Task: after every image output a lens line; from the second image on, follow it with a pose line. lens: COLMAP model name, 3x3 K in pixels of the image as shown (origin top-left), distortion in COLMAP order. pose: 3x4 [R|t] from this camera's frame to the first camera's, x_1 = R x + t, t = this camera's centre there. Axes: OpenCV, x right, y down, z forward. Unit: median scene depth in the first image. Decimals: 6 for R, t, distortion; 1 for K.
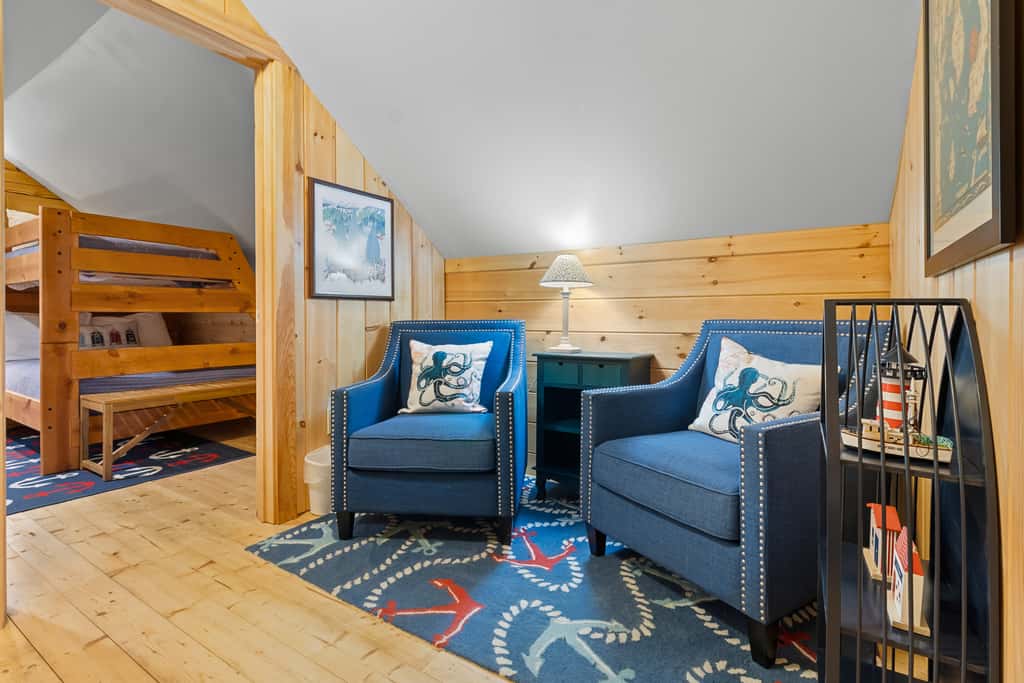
lens RADIAL K [[475.0, 0, 520.0], [0, 475.0, 317.6], [0, 0, 1]] dist [0.001816, 0.000213]
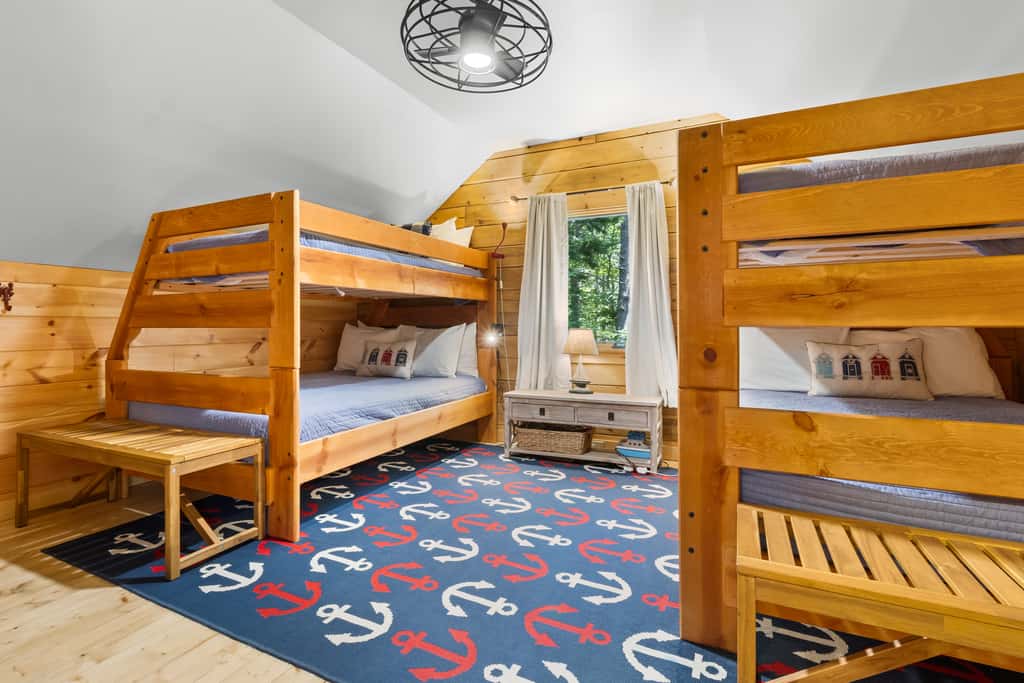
lens RADIAL K [[475.0, 0, 516.5], [0, 475.0, 321.1], [0, 0, 1]] dist [0.001816, 0.000213]
pose [[0.109741, -0.005681, -0.993944, -0.449990], [0.000719, 0.999984, -0.005636, -0.015189], [0.993960, -0.000097, 0.109743, 0.690414]]
